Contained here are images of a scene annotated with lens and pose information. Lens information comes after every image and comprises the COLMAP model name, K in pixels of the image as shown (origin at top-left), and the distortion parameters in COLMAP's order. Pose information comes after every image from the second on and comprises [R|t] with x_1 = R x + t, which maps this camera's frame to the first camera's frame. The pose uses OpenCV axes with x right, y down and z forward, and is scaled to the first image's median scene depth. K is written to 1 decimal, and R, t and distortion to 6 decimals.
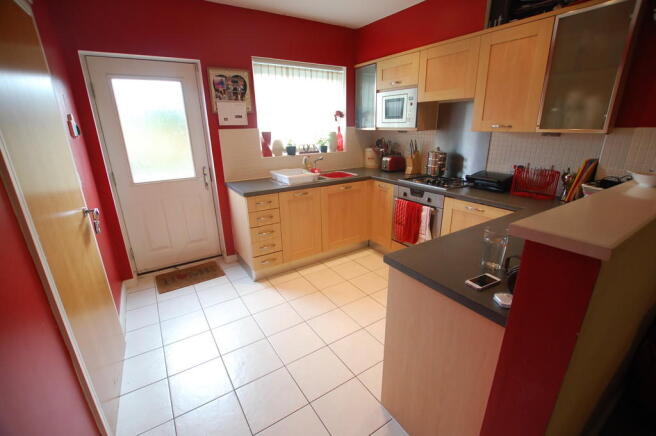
lens RADIAL K [[287.9, 0, 328.7], [0, 287.9, 219.5], [0, 0, 1]] dist [-0.017722, 0.000081]
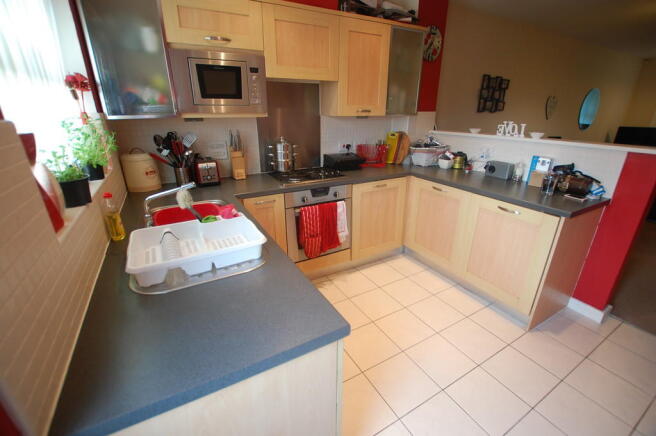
lens RADIAL K [[287.9, 0, 327.6], [0, 287.9, 216.7], [0, 0, 1]] dist [-0.017722, 0.000081]
pose [[0.055977, -0.339378, 0.938983, -0.458358], [0.310308, 0.899797, 0.306716, -0.255235], [-0.948987, 0.274205, 0.155679, 0.800776]]
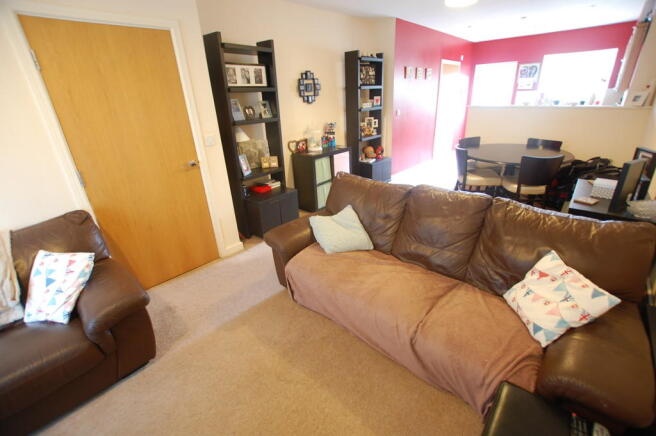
lens RADIAL K [[287.9, 0, 329.4], [0, 287.9, 219.8], [0, 0, 1]] dist [-0.017722, 0.000081]
pose [[0.245572, 0.382180, -0.890861, 1.690946], [-0.267116, 0.910102, 0.316802, 0.306534], [0.931850, 0.160166, 0.325582, -0.988806]]
